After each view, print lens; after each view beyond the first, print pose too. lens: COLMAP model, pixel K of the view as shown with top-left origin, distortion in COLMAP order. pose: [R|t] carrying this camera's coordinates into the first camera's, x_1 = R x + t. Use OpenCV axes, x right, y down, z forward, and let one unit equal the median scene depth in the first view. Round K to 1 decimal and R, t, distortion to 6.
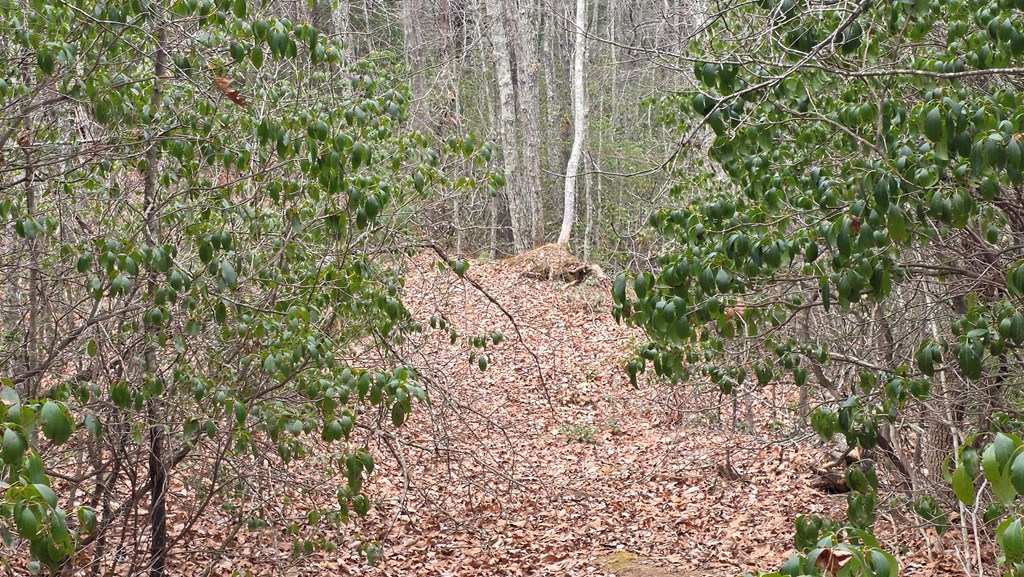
lens RADIAL K [[1671.7, 0, 510.5], [0, 1671.7, 289.3], [0, 0, 1]] dist [0.116955, 0.000000]
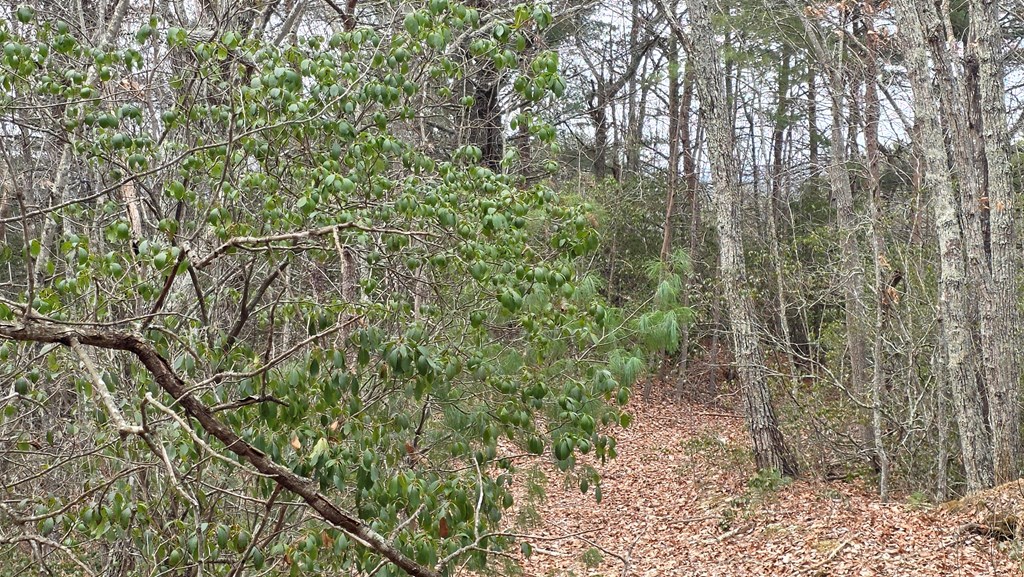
lens RADIAL K [[1671.7, 0, 514.3], [0, 1671.7, 286.2], [0, 0, 1]] dist [0.116955, 0.000000]
pose [[0.952174, -0.008343, -0.305444, 0.035557], [-0.038253, 0.988508, -0.146248, -0.000095], [0.303154, 0.150938, 0.940912, 0.355630]]
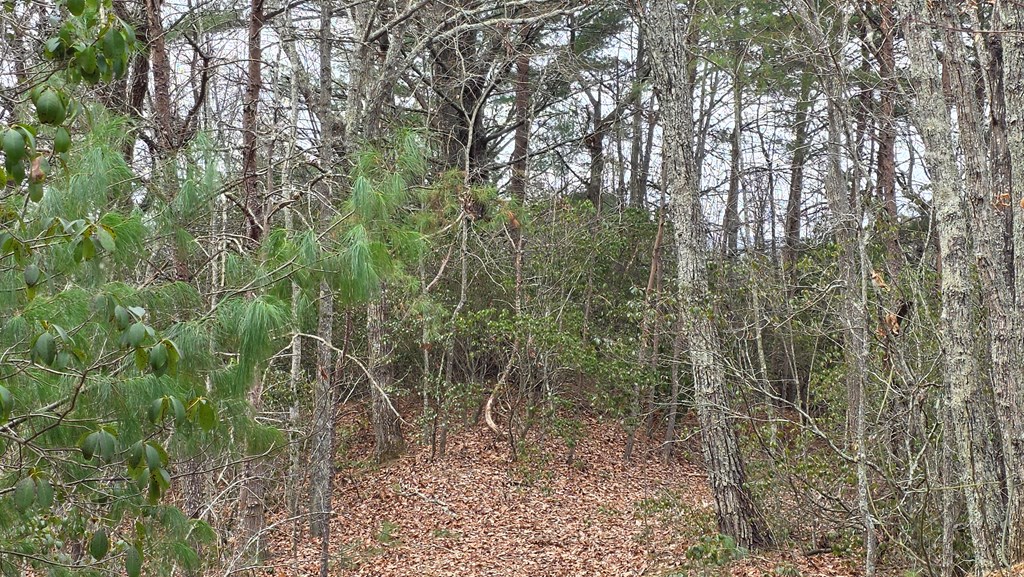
lens RADIAL K [[1671.7, 0, 511.2], [0, 1671.7, 289.9], [0, 0, 1]] dist [0.116955, 0.000000]
pose [[0.943061, -0.002264, -0.332613, 0.039160], [-0.061875, 0.981329, -0.182113, -0.006168], [0.326815, 0.192324, 0.925312, 0.515354]]
